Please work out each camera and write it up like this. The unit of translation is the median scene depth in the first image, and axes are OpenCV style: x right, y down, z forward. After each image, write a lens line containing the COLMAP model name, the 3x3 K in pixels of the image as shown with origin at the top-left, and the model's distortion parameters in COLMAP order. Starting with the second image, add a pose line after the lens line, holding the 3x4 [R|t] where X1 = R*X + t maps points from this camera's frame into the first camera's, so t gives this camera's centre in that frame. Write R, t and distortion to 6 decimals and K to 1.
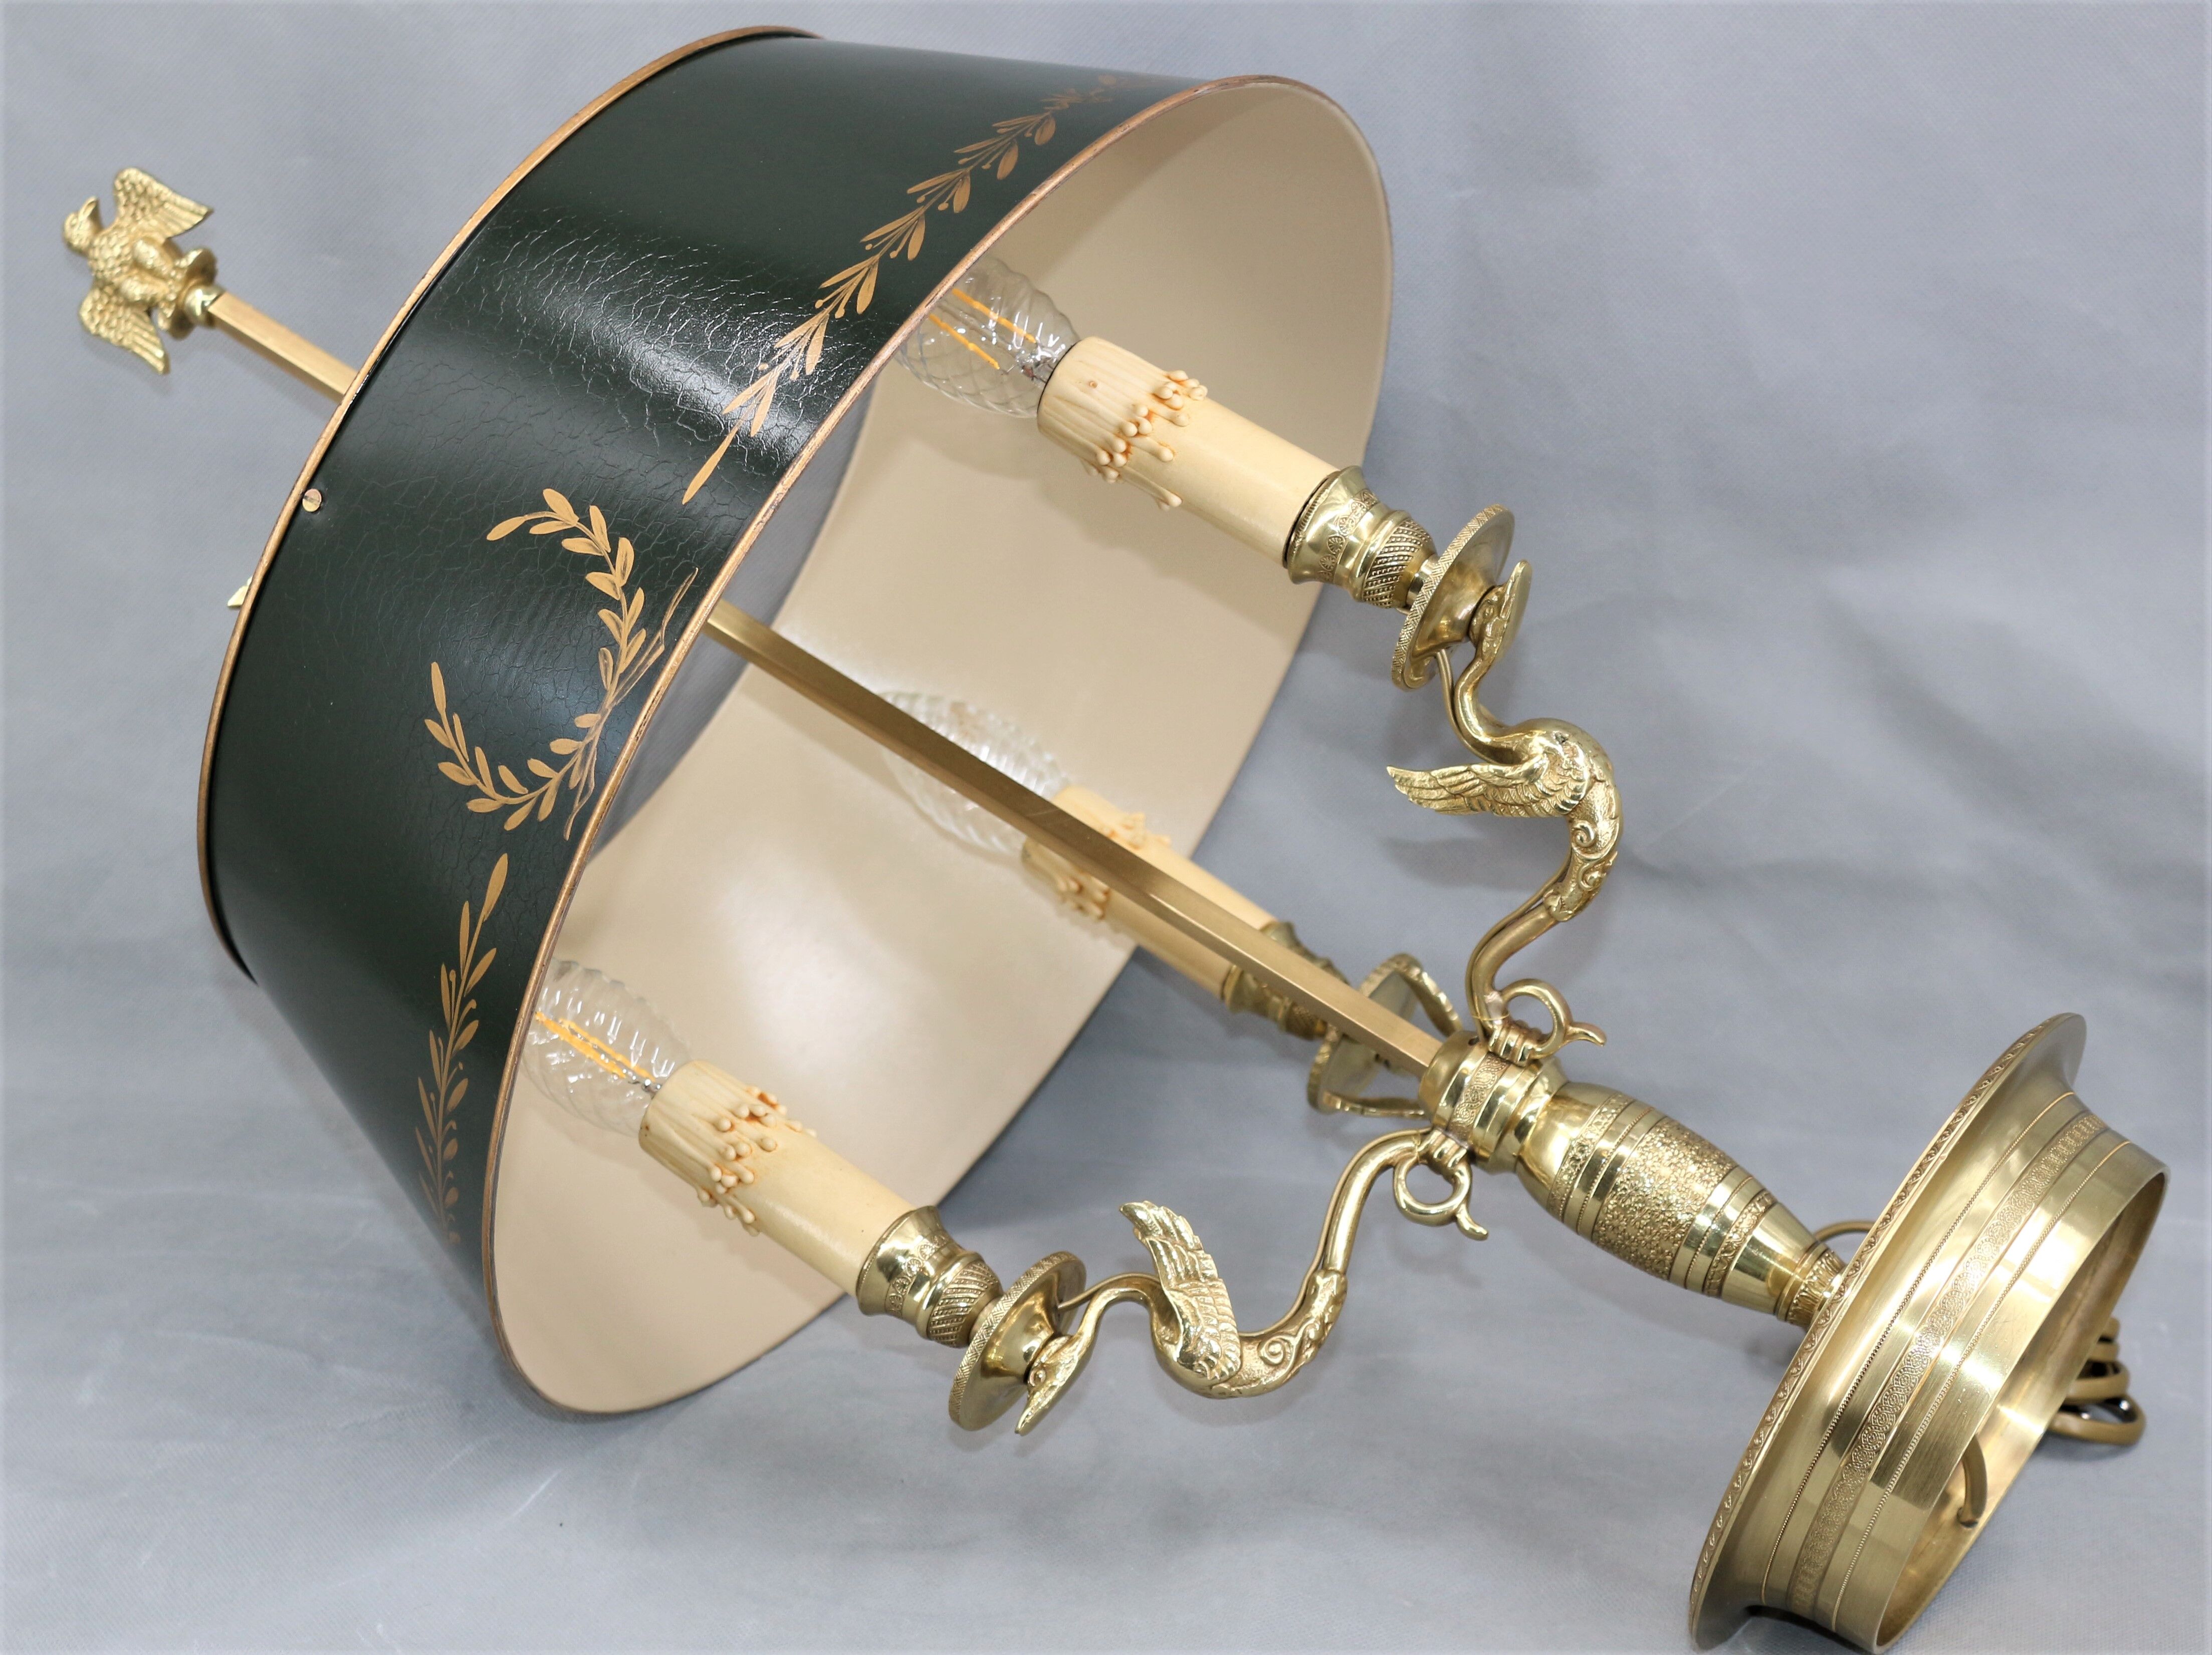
lens RADIAL K [[4438.3, 0, 1092.8], [0, 4438.3, 866.9], [0, 0, 1]] dist [0.092097, 0.000000]
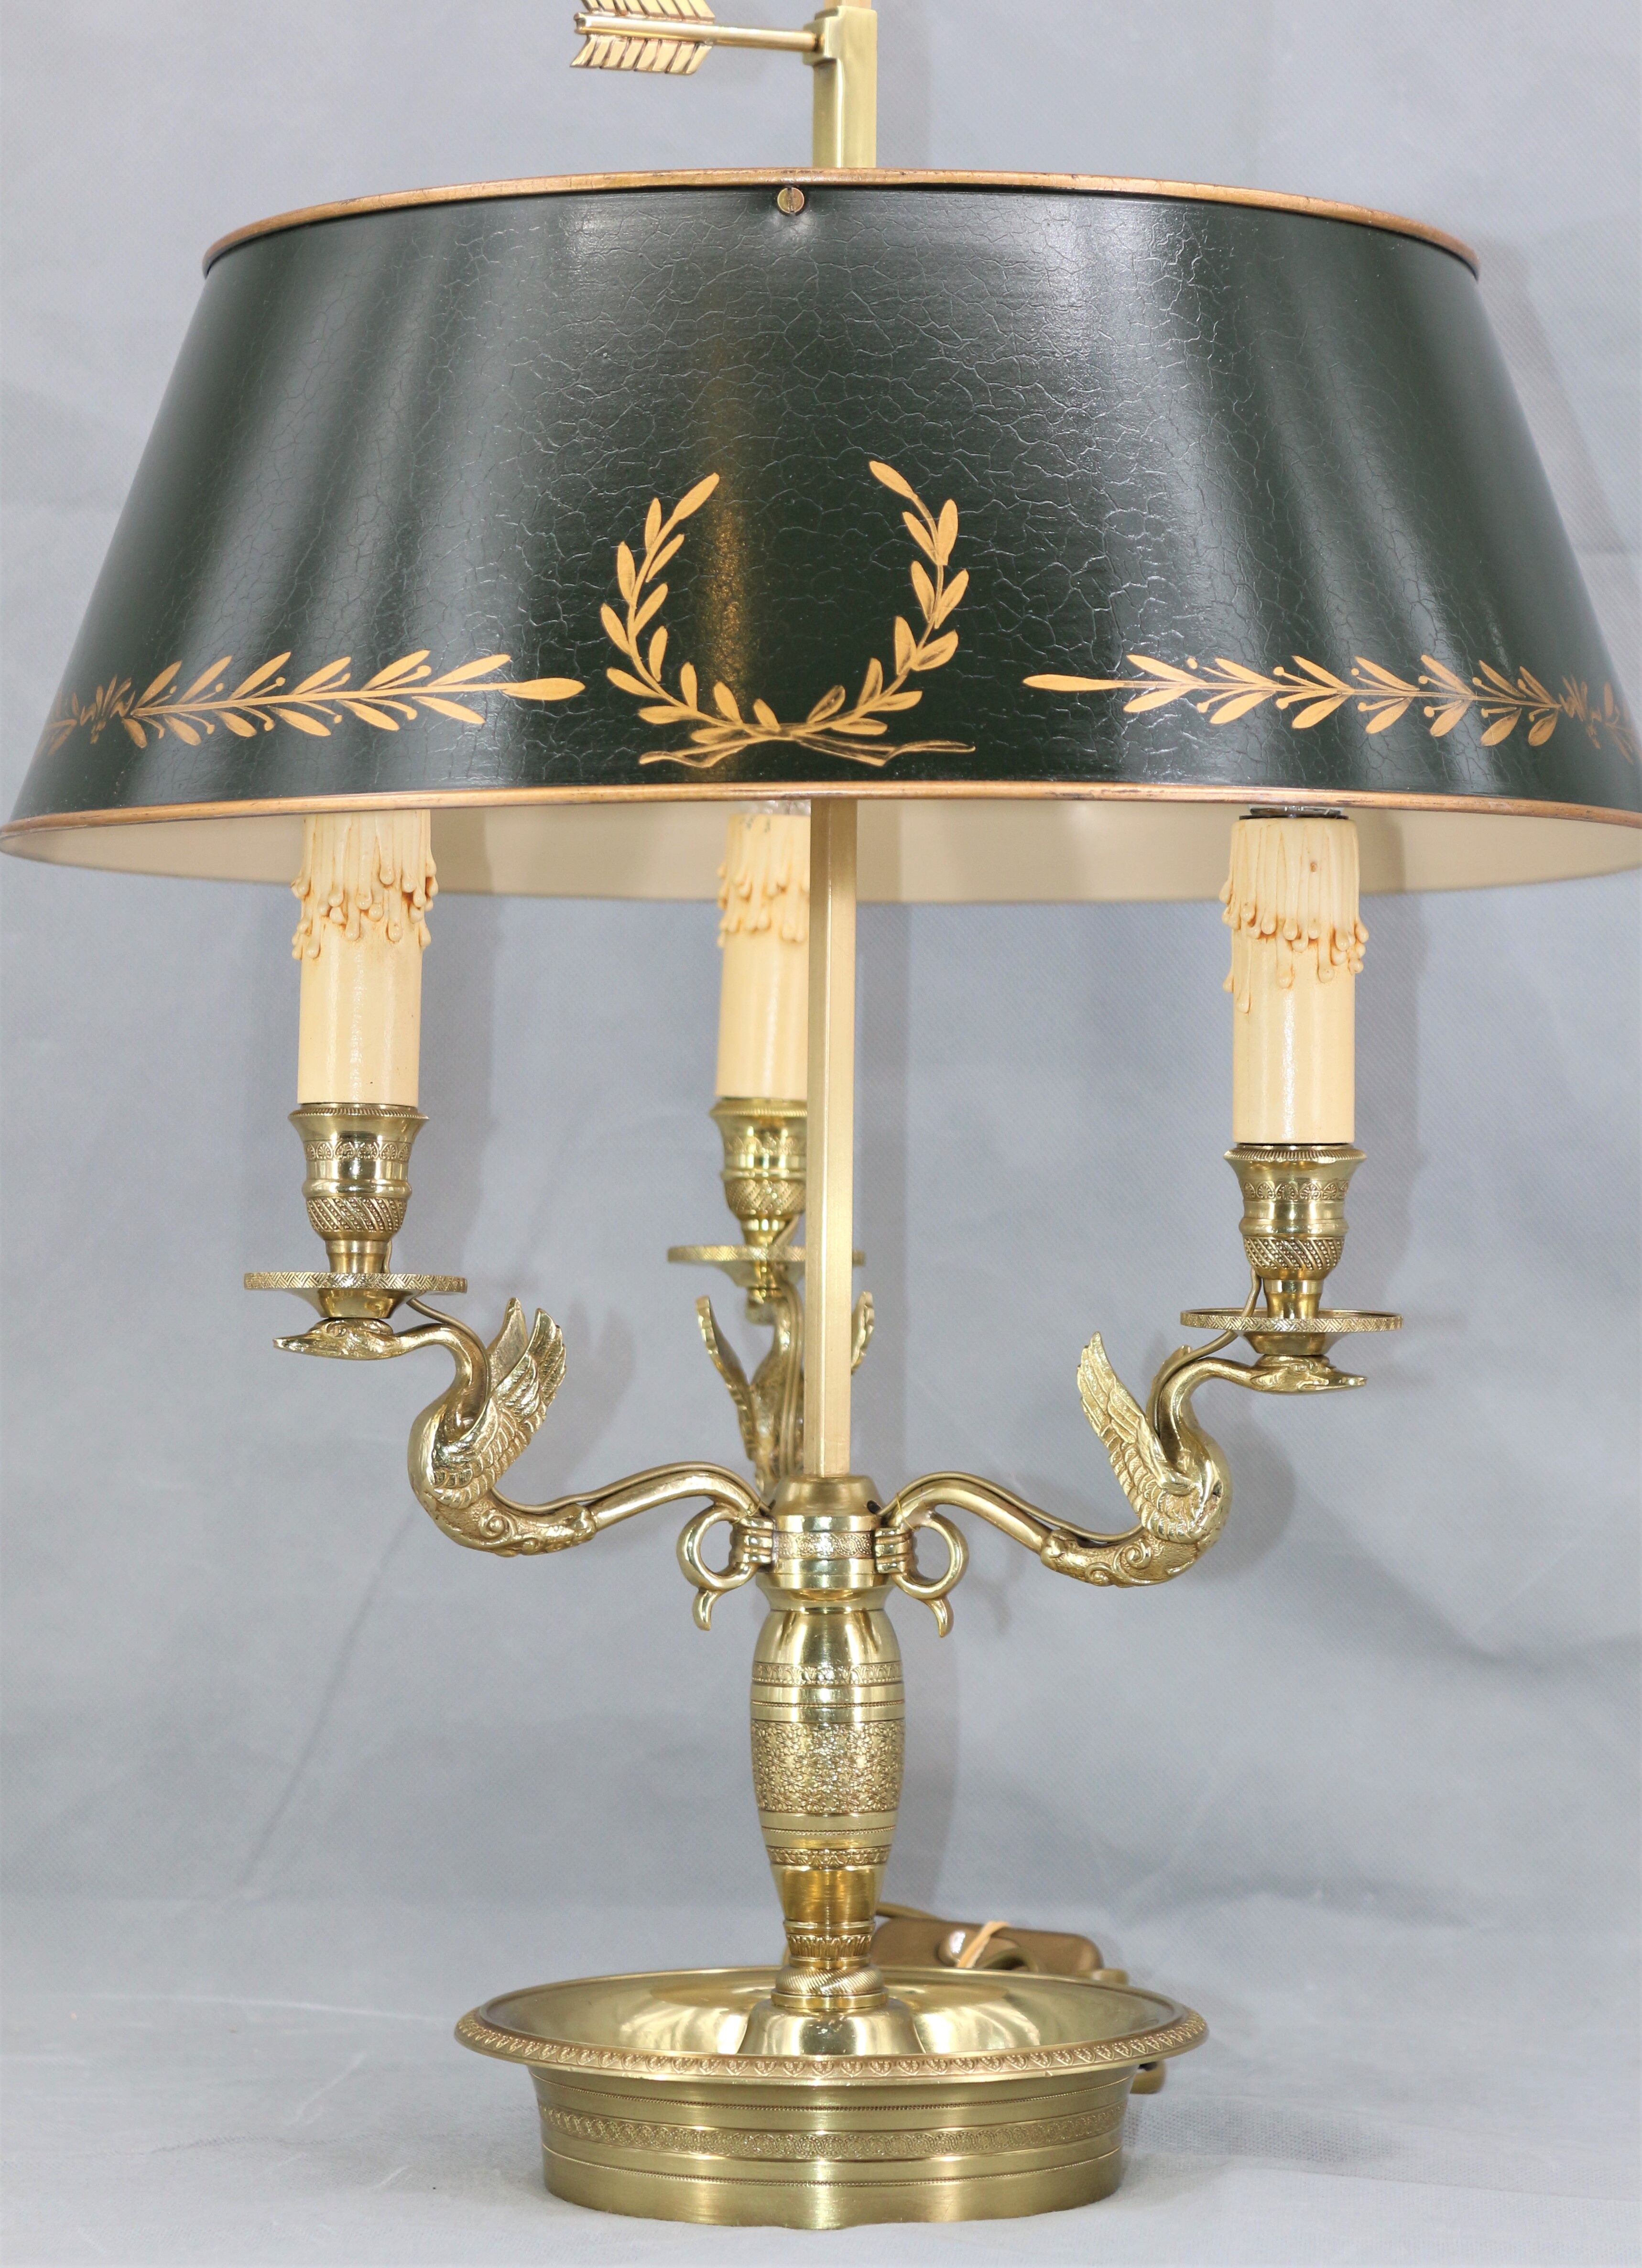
lens RADIAL K [[5620.2, 0, 774.5], [0, 5620.2, 1323.6], [0, 0, 1]] dist [-0.025533, 0.000000]
pose [[0.485688, 0.801290, 0.349344, -0.380118], [-0.869273, 0.484823, 0.096499, -0.078218], [-0.092047, -0.350543, 0.932012, -0.097983]]
